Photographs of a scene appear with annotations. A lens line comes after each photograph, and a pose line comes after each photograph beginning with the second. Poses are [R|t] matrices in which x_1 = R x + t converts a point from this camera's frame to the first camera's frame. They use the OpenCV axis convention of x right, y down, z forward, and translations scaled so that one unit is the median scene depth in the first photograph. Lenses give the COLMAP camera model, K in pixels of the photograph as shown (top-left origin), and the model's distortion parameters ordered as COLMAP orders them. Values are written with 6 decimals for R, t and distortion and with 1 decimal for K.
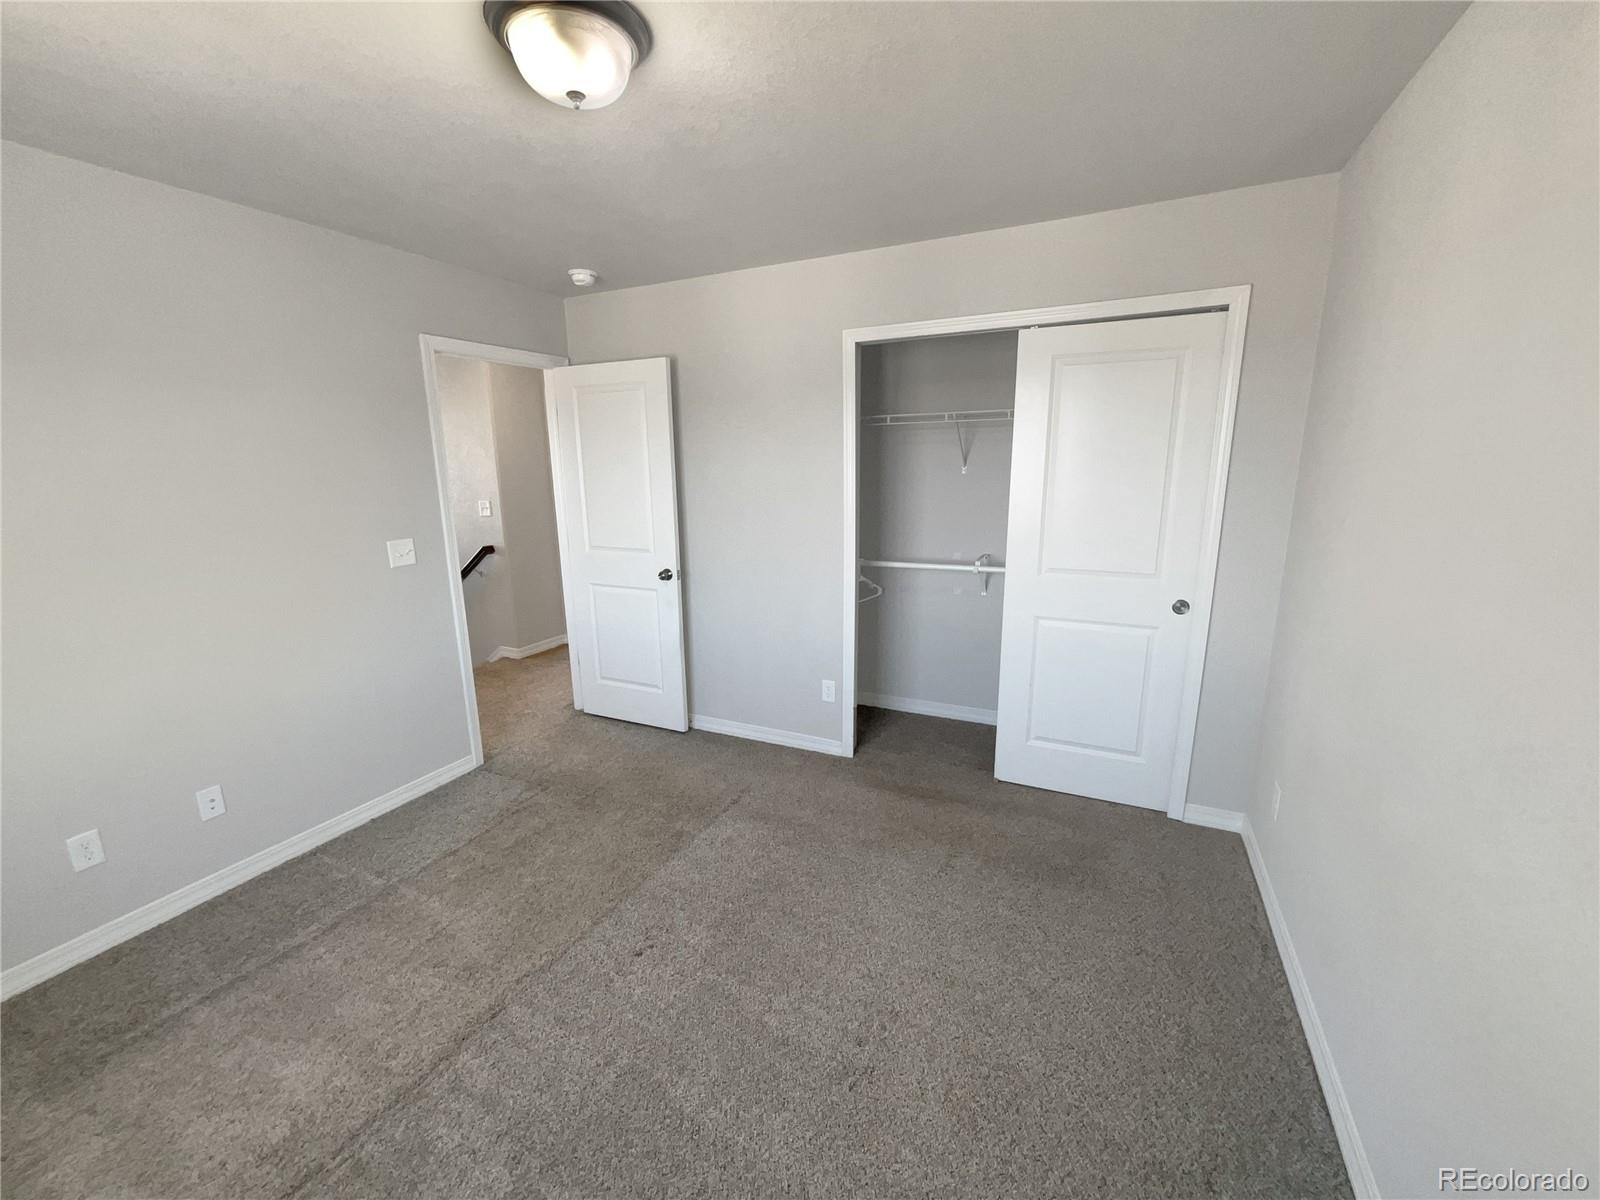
lens RADIAL K [[668.9, 0, 800.8], [0, 668.9, 607.2], [0, 0, 1]] dist [-0.003753, -0.000510]
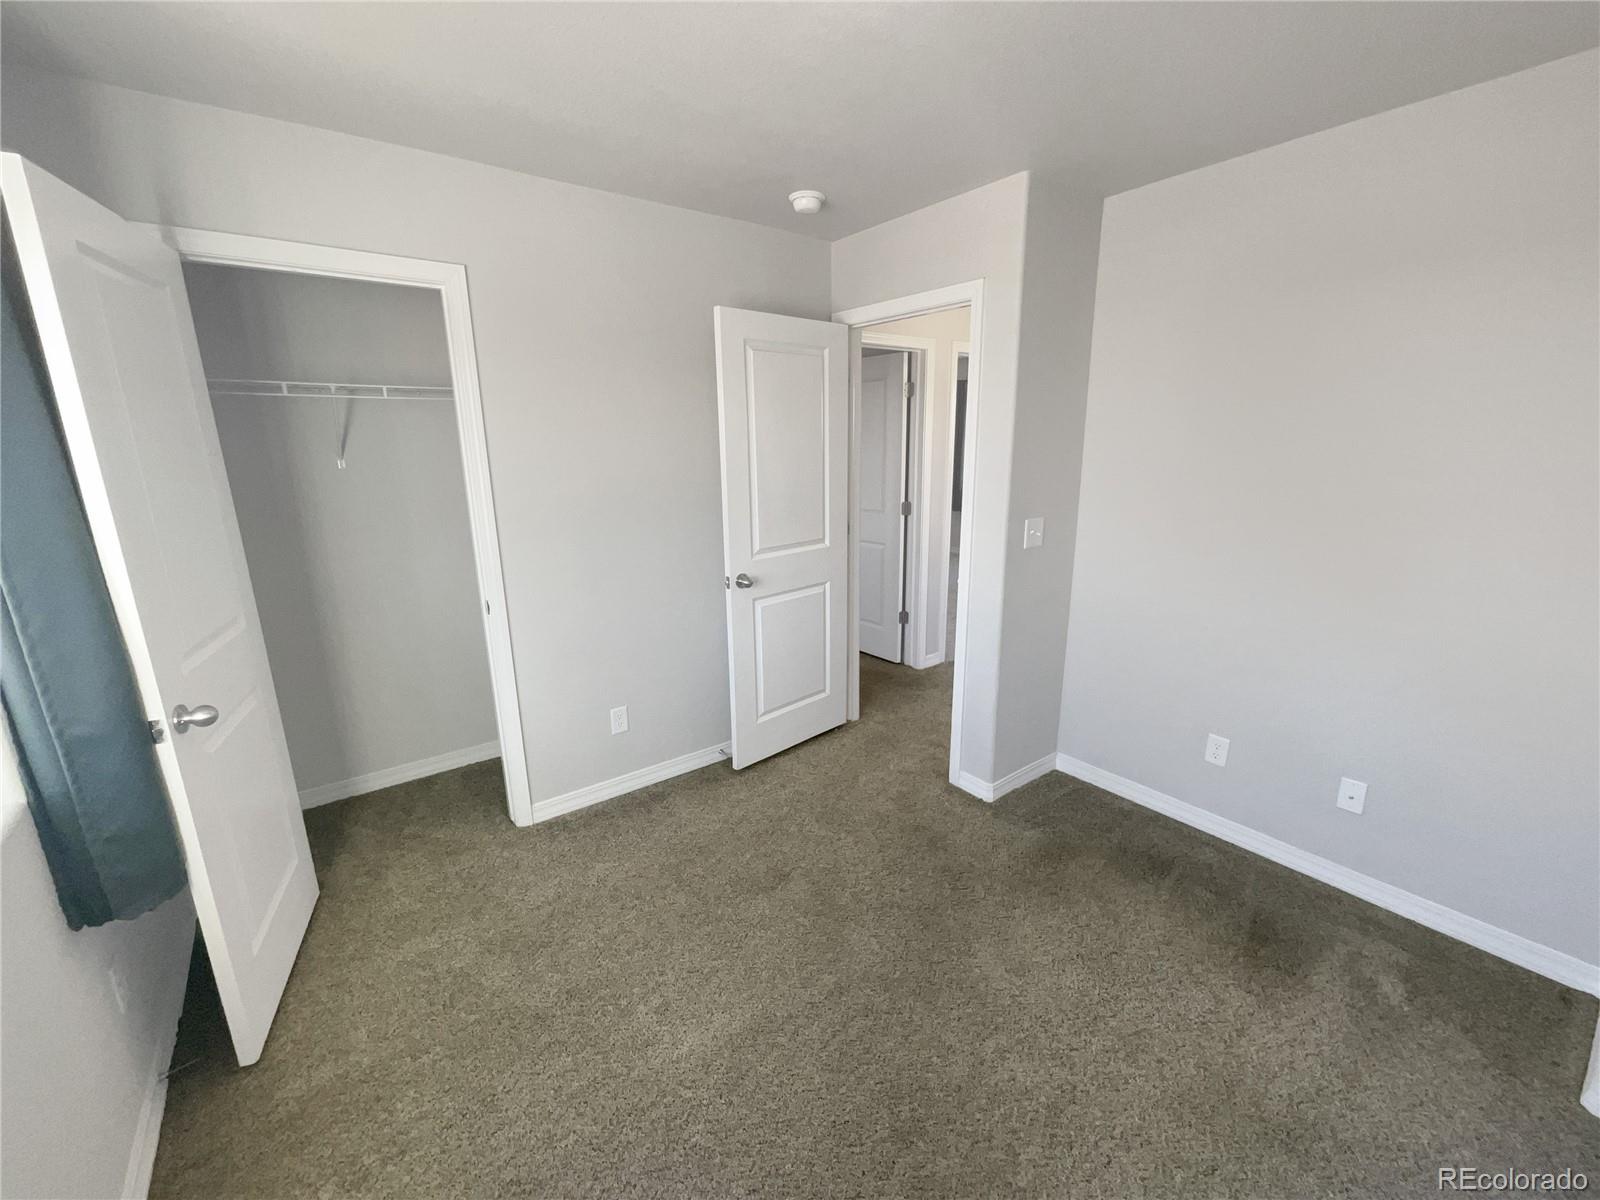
lens RADIAL K [[668.9, 0, 800.8], [0, 668.9, 607.2], [0, 0, 1]] dist [-0.003753, -0.000510]
pose [[0.476123, -0.201189, 0.856055, -0.224021], [0.190368, 0.973974, 0.123023, -0.043570], [-0.858526, 0.104391, 0.502032, 0.213503]]
